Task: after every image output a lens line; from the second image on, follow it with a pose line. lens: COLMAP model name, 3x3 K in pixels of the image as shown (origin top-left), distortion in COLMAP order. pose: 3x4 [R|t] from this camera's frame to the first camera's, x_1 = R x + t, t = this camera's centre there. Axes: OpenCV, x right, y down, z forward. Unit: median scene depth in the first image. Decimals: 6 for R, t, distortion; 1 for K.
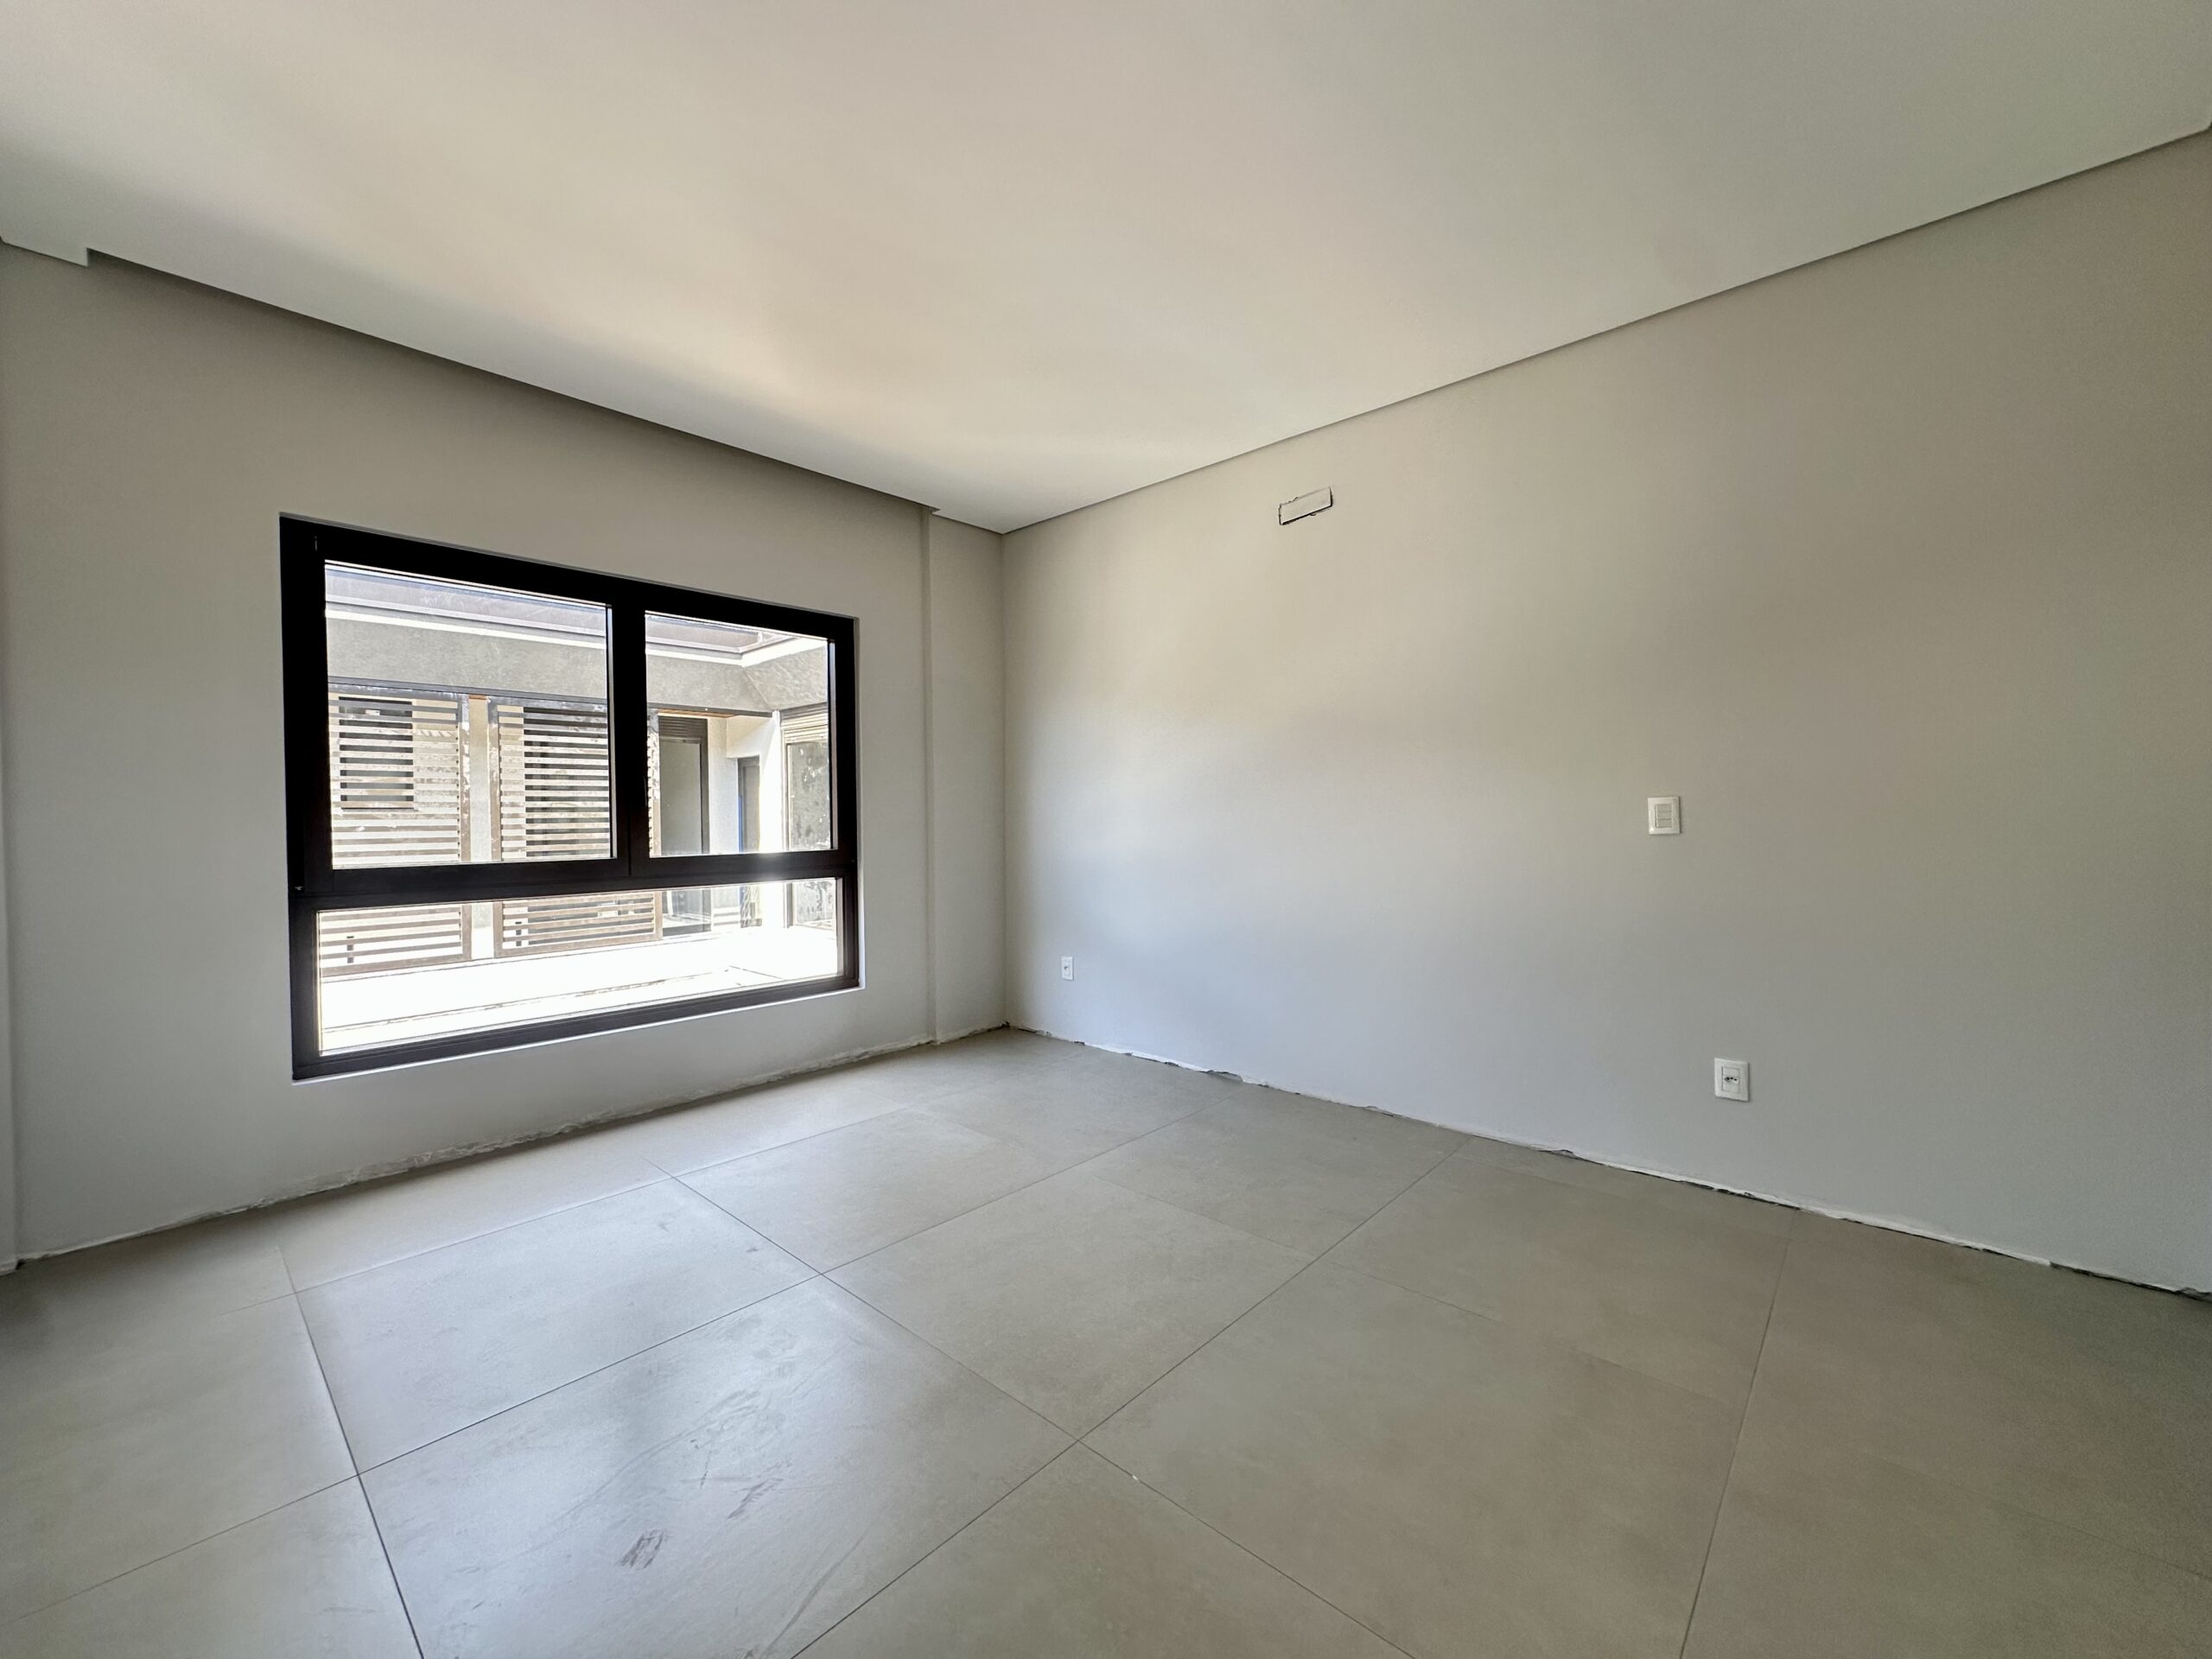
lens RADIAL K [[882.4, 0, 1112.4], [0, 882.4, 817.6], [0, 0, 1]] dist [-0.001679, 0.002813]
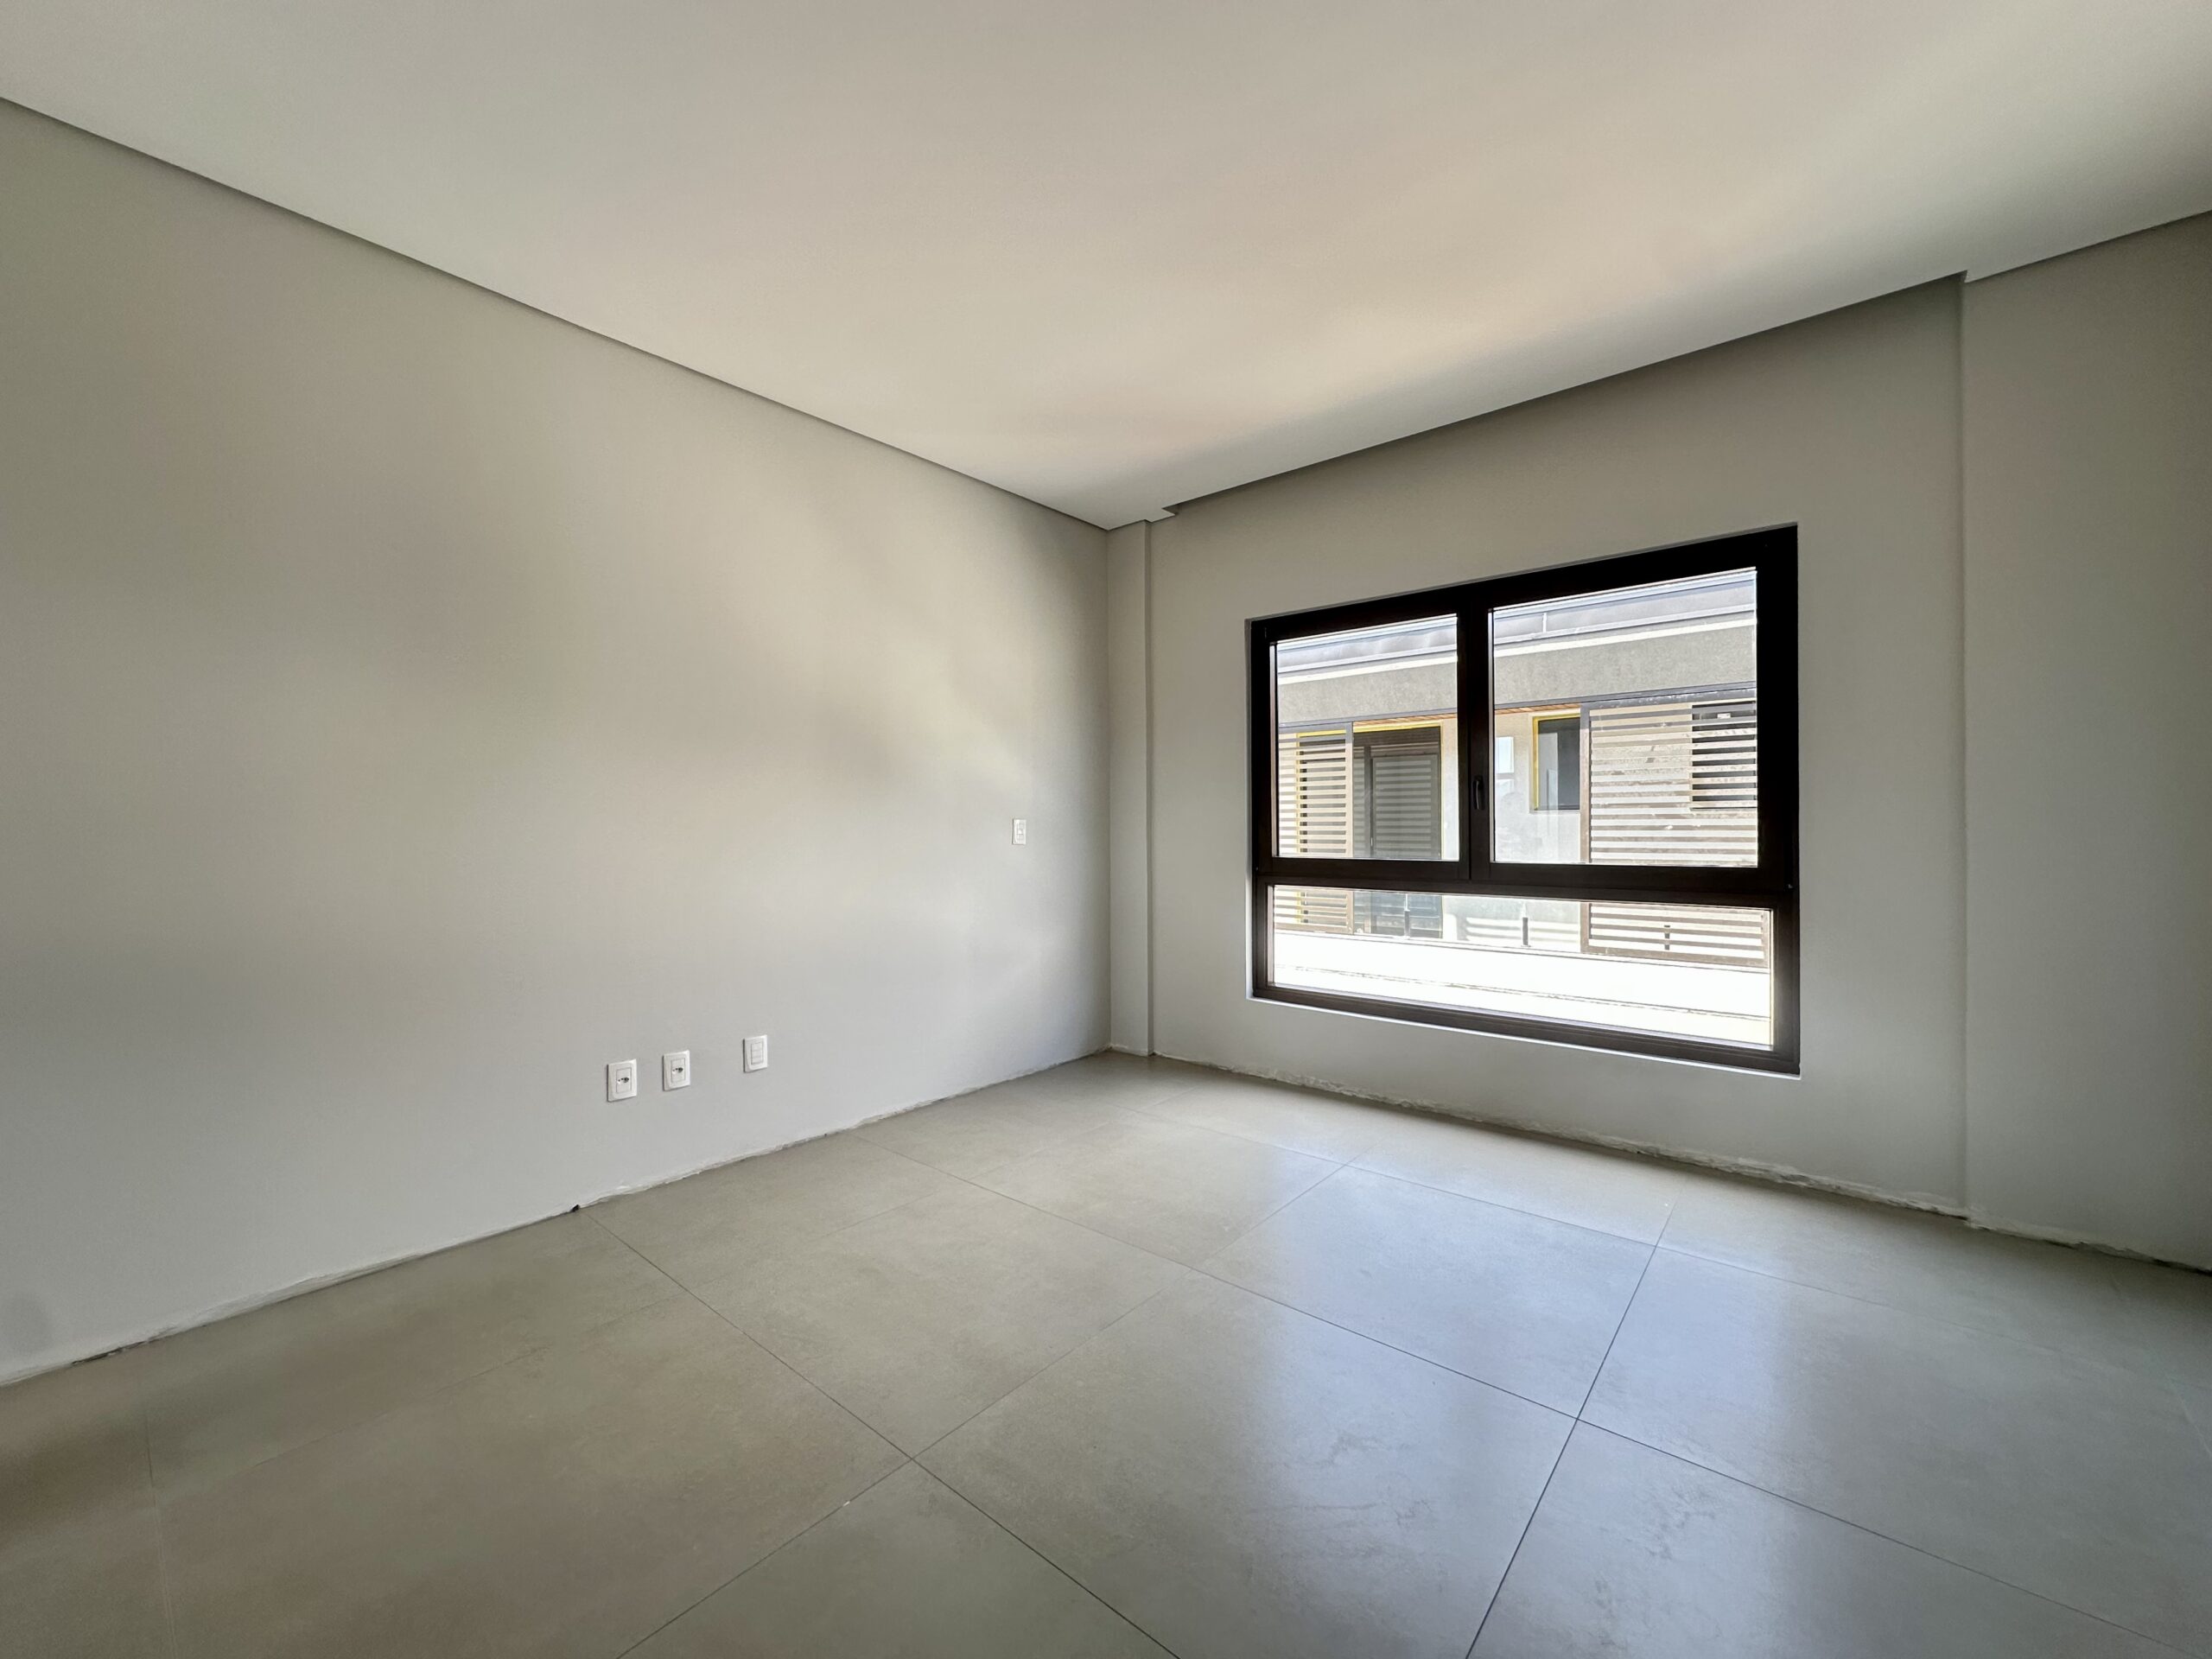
lens RADIAL K [[882.4, 0, 1094.0], [0, 882.4, 813.8], [0, 0, 1]] dist [-0.001679, 0.002813]
pose [[0.032666, -0.002695, -0.999463, 0.345751], [0.002663, 0.999993, -0.002610, -0.005104], [0.999463, -0.002576, 0.032673, 0.424705]]
